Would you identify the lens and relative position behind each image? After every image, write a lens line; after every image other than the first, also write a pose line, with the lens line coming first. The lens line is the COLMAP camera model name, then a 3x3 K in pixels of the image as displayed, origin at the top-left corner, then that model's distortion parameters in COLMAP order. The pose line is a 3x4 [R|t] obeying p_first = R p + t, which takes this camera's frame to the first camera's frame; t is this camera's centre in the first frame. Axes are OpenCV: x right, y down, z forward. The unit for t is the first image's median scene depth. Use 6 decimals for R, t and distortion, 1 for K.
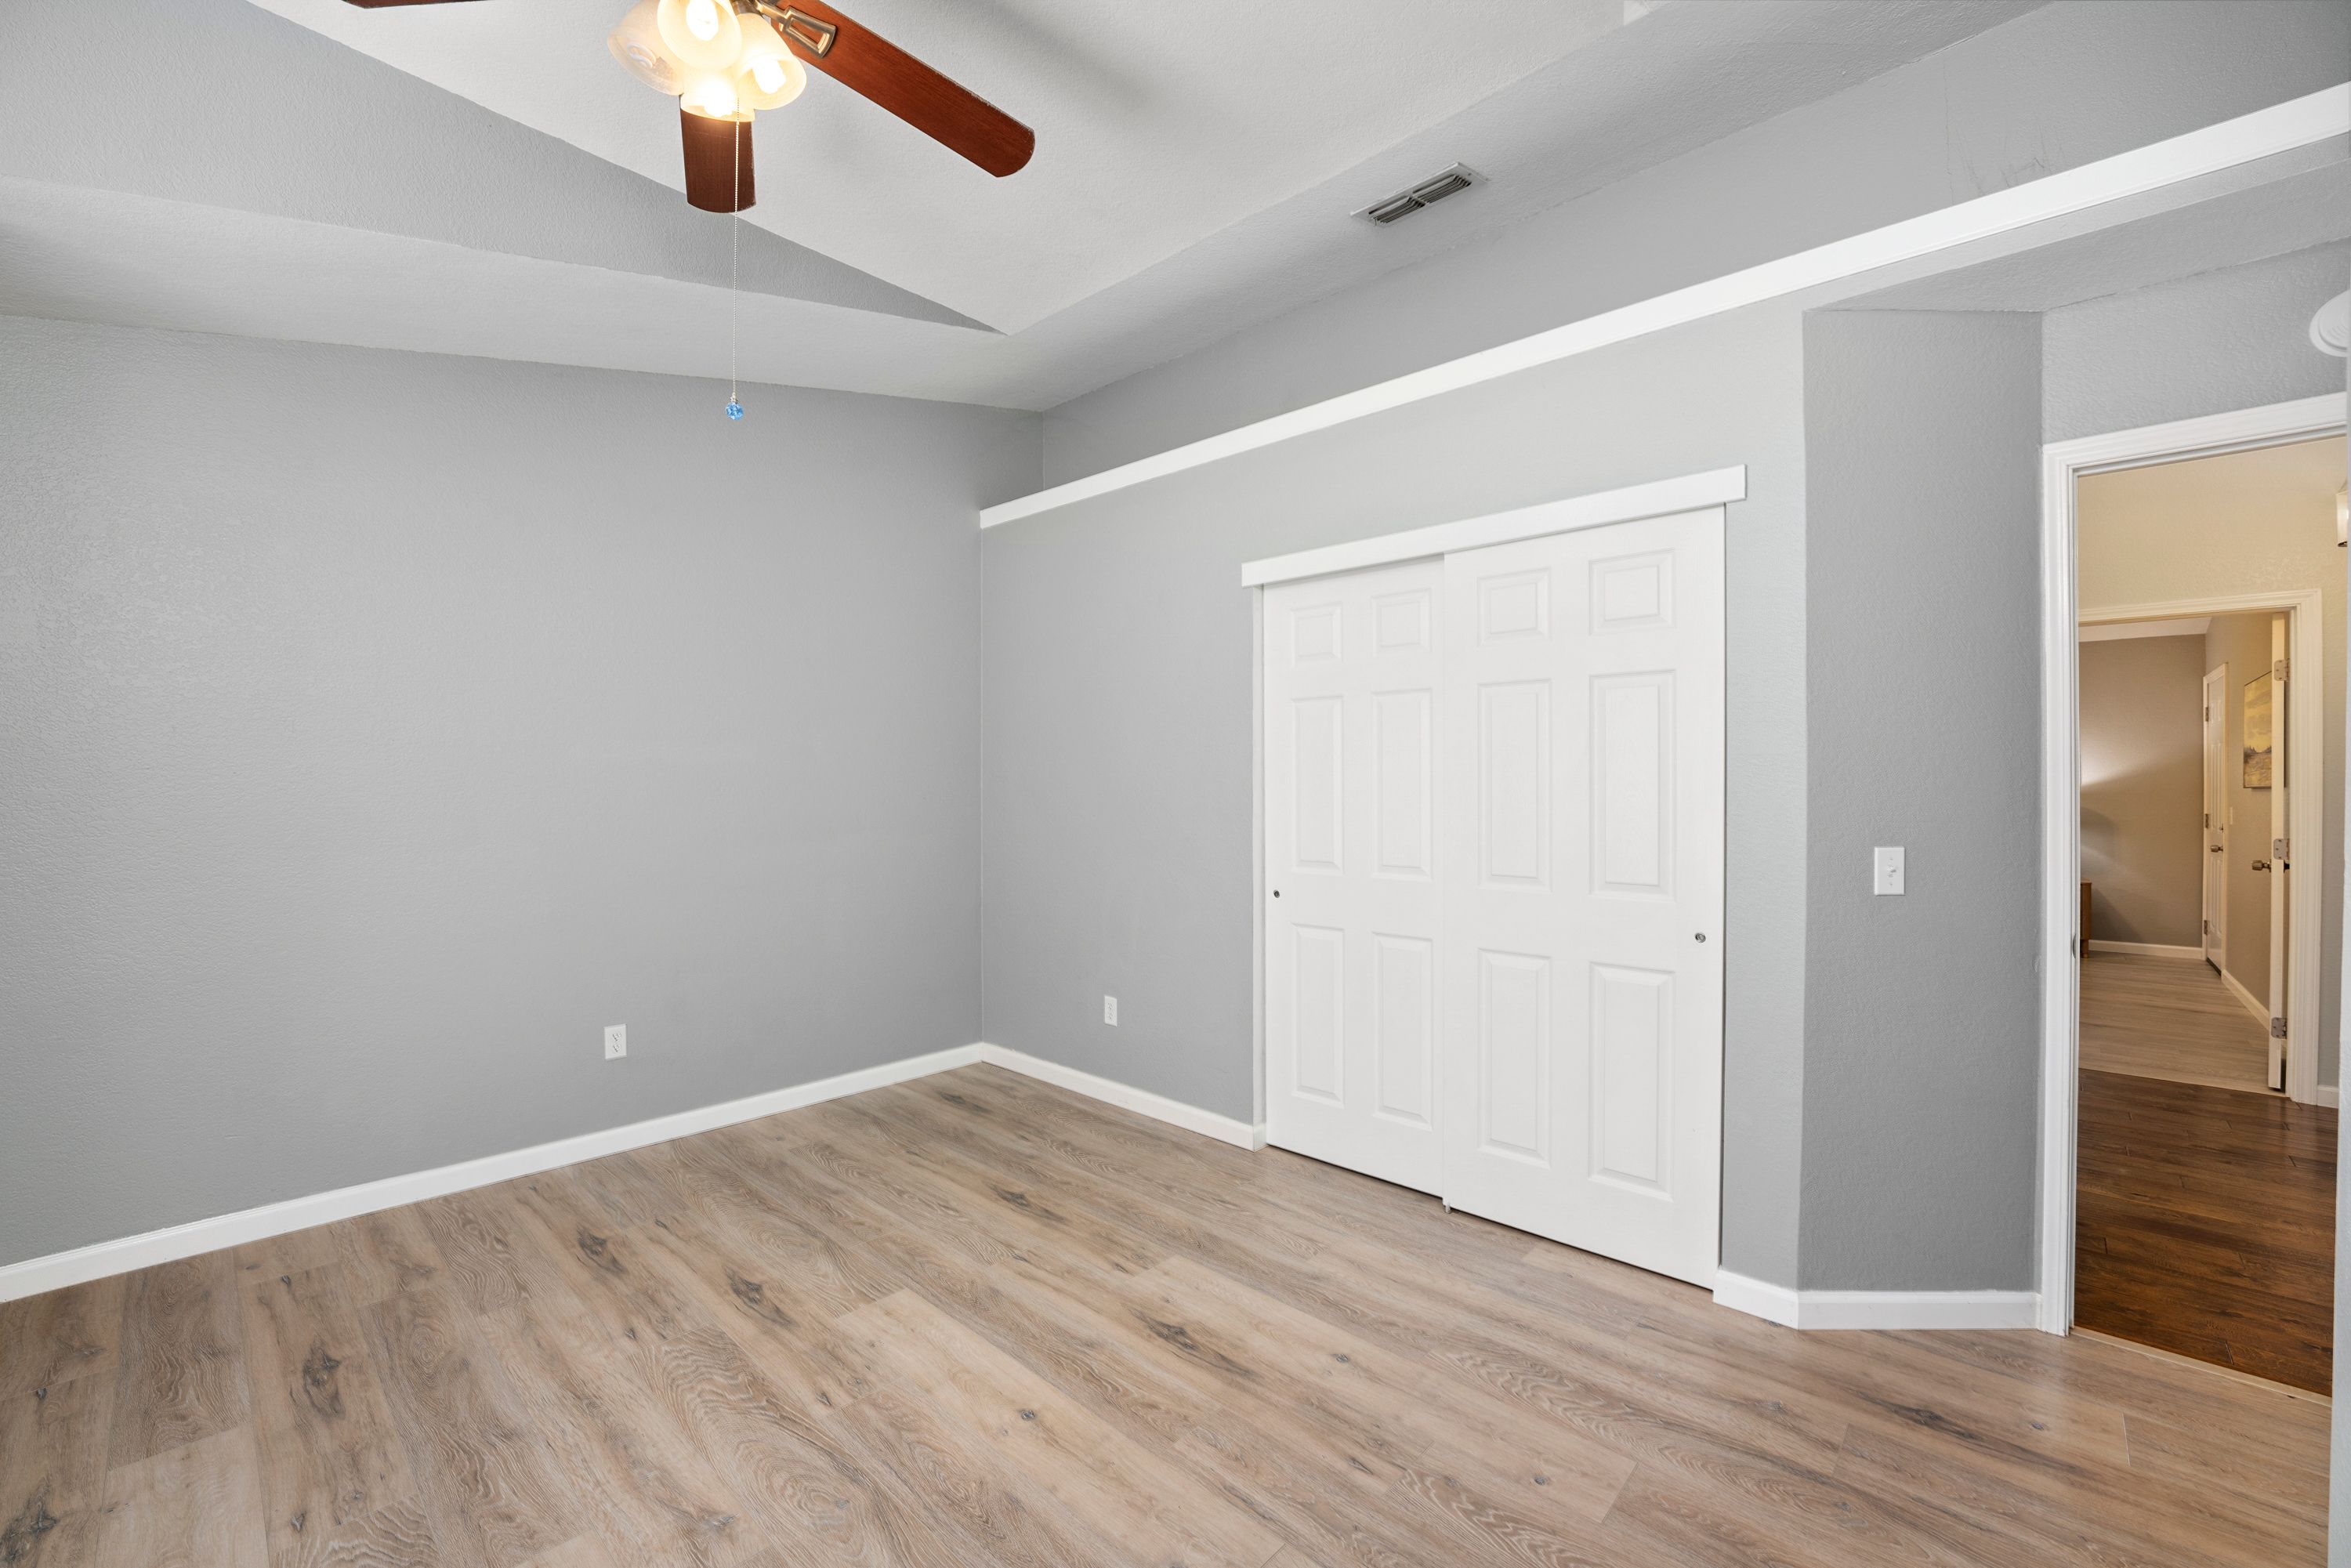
lens RADIAL K [[957.2, 0, 1162.7], [0, 957.2, 774.9], [0, 0, 1]] dist [-0.023192, 0.002521]
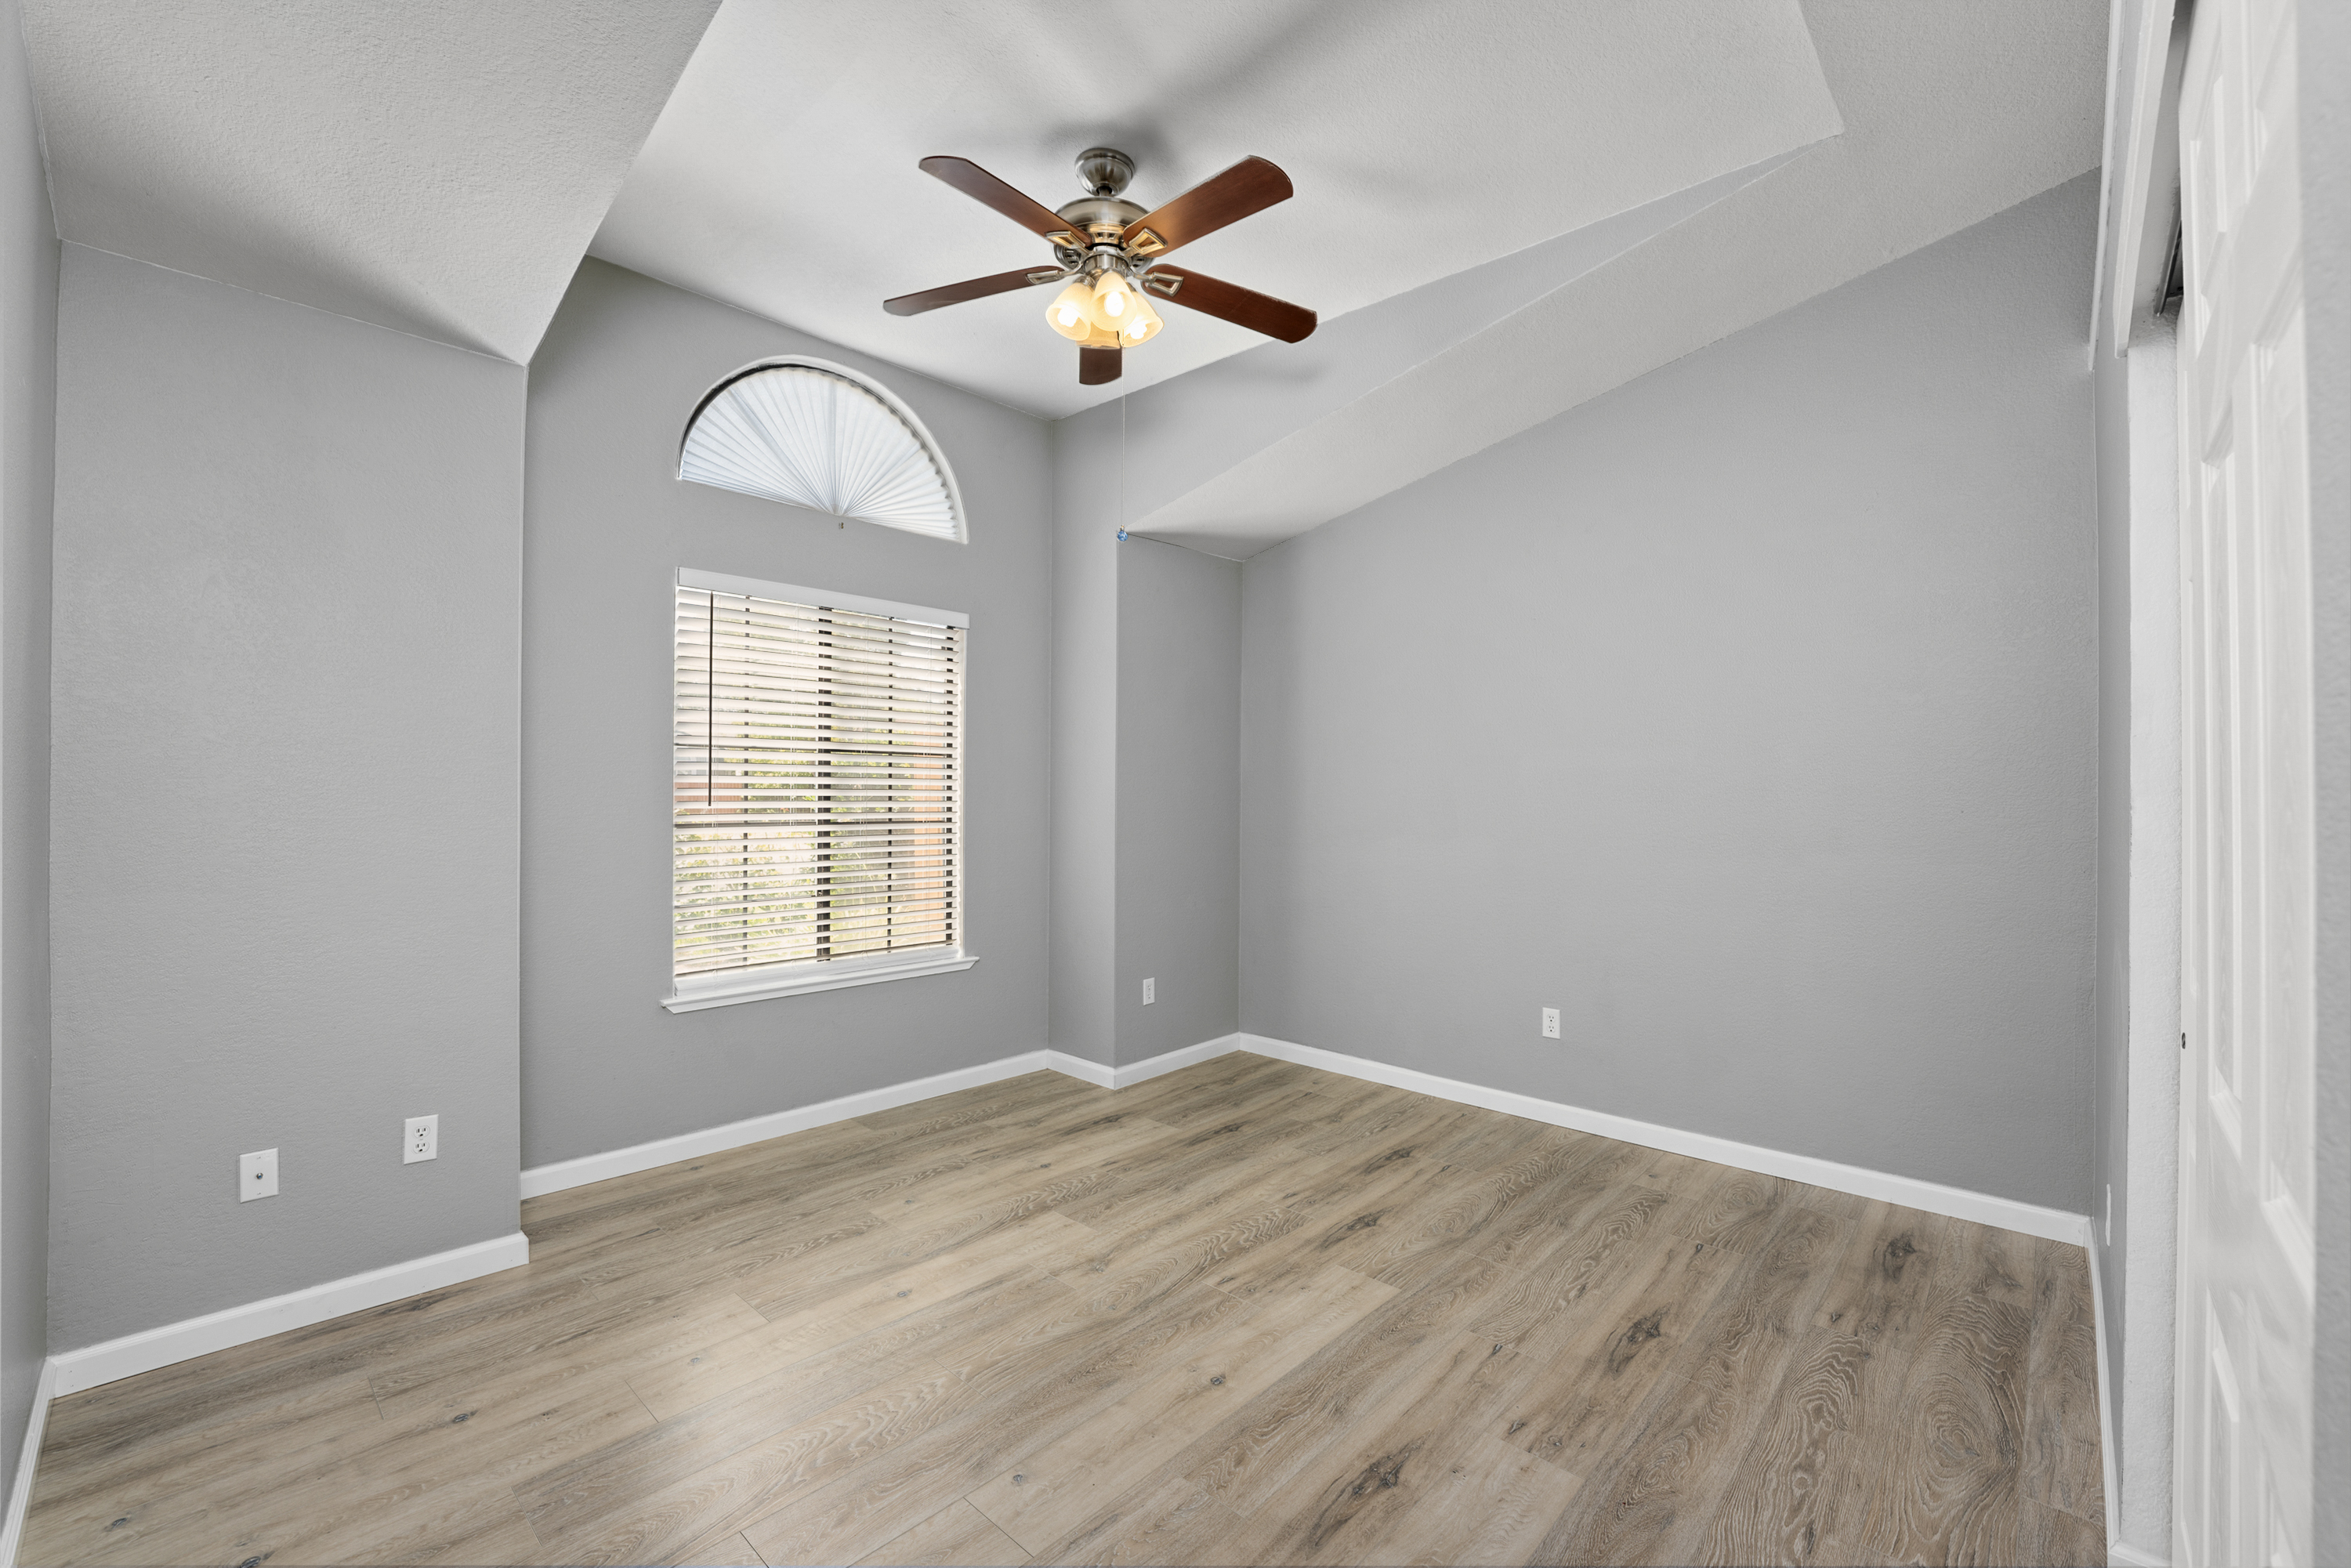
lens RADIAL K [[957.2, 0, 1161.3], [0, 957.2, 782.4], [0, 0, 1]] dist [-0.023192, 0.002521]
pose [[-0.001806, -0.012380, -0.999922, 0.724702], [0.005618, 0.999907, -0.012390, 0.014771], [0.999983, -0.005640, -0.001736, 0.736103]]
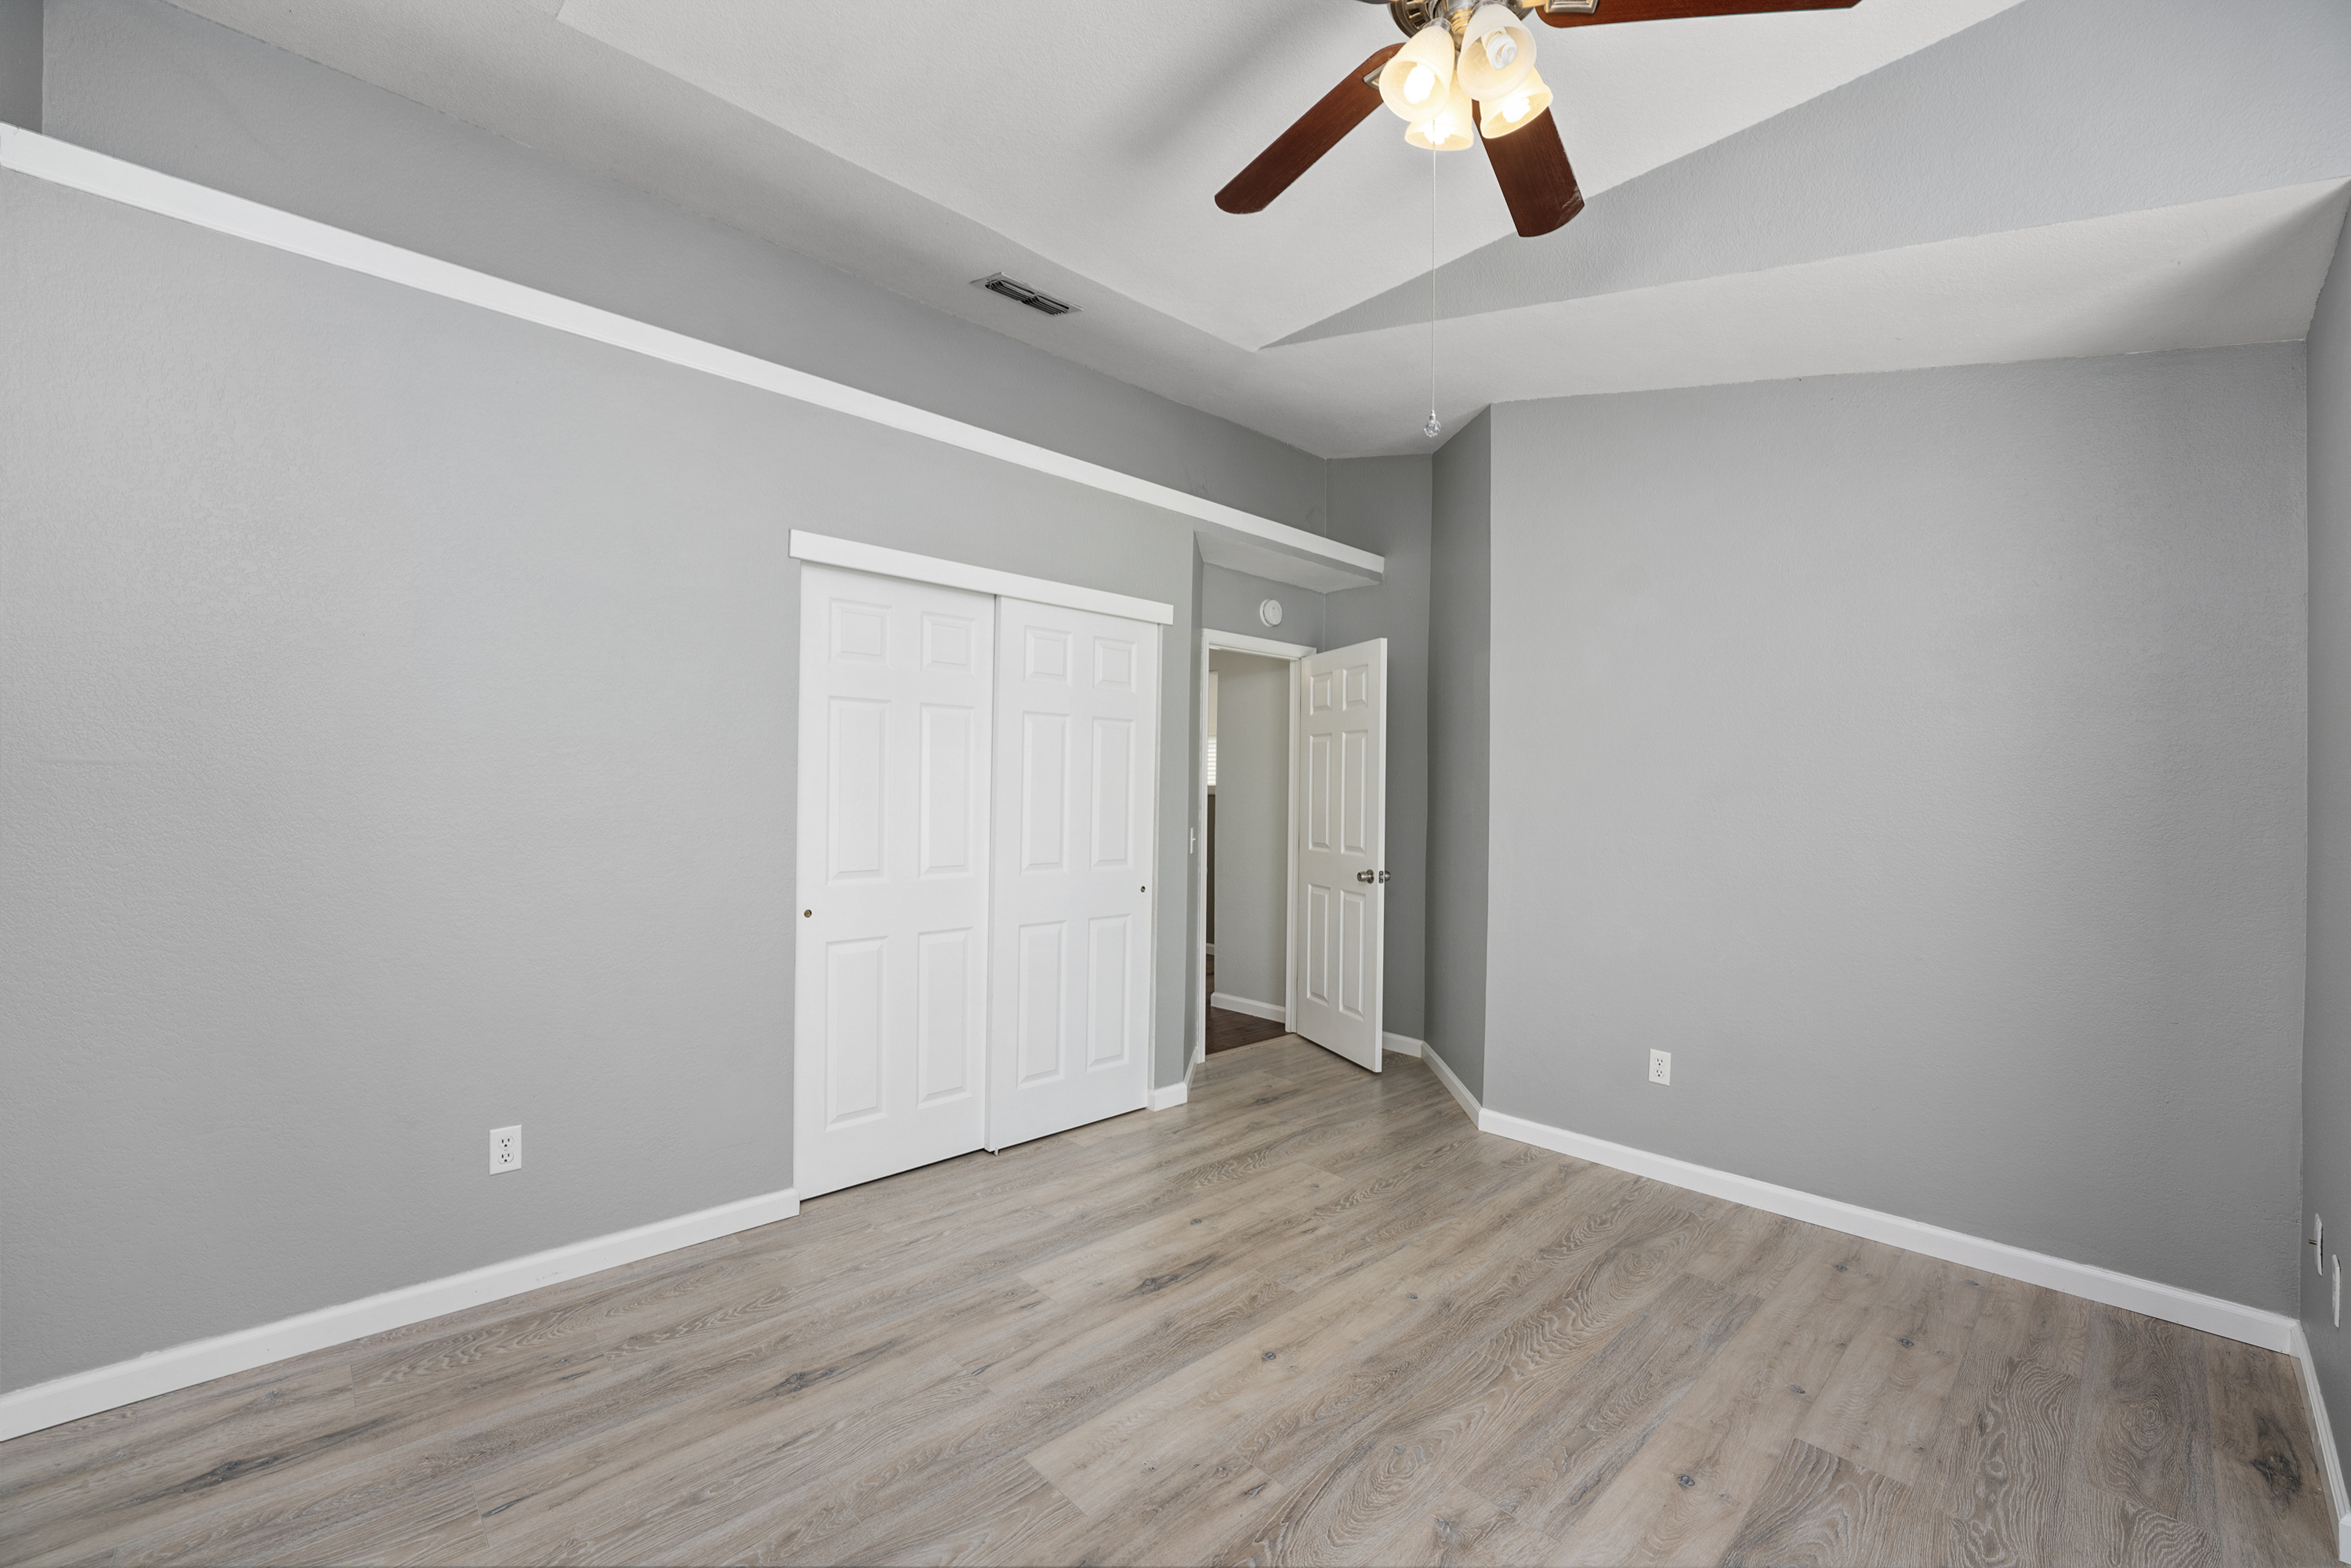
lens RADIAL K [[957.2, 0, 1175.5], [0, 957.2, 777.6], [0, 0, 1]] dist [-0.023192, 0.002521]
pose [[0.050811, 0.017699, 0.998551, -1.007514], [-0.026195, 0.999523, -0.016384, 0.005943], [-0.998365, -0.025325, 0.051251, 0.836315]]
